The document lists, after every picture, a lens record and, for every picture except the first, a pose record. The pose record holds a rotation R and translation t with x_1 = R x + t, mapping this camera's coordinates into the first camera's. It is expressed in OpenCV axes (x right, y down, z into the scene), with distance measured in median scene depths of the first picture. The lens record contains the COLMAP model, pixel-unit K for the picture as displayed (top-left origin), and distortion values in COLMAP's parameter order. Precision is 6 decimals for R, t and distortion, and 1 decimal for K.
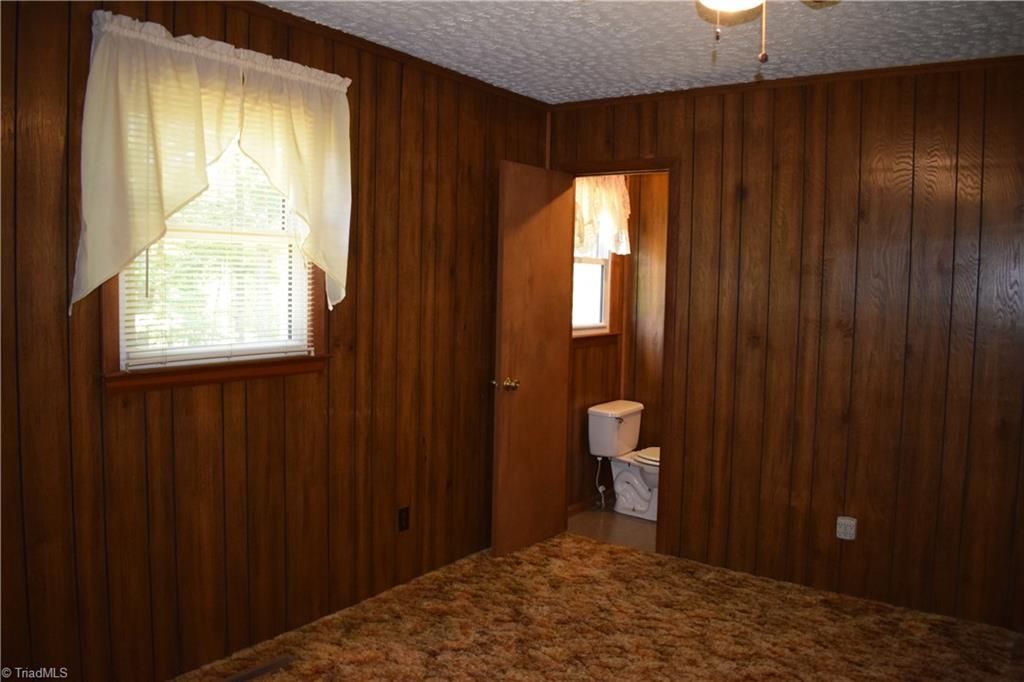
lens RADIAL K [[803.0, 0, 510.1], [0, 803.0, 337.5], [0, 0, 1]] dist [-0.095287, 0.018228]
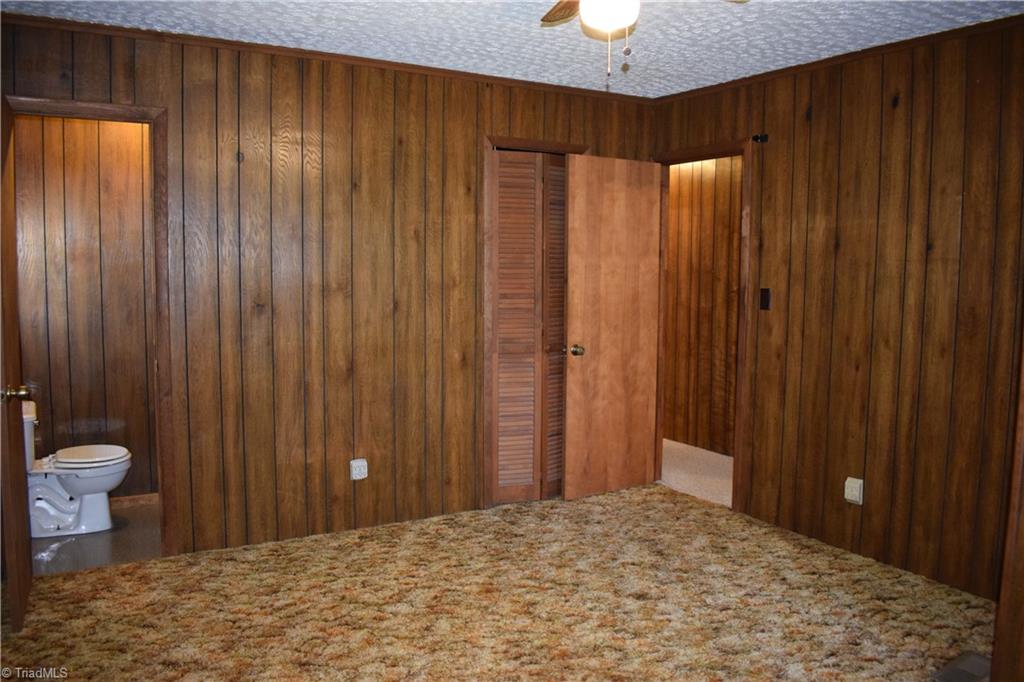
lens RADIAL K [[803.0, 0, 513.9], [0, 803.0, 342.3], [0, 0, 1]] dist [-0.095287, 0.018228]
pose [[0.408404, -0.106857, 0.906525, -0.472587], [0.060149, 0.994116, 0.090083, -0.024883], [-0.910817, 0.017737, 0.412428, 0.315183]]
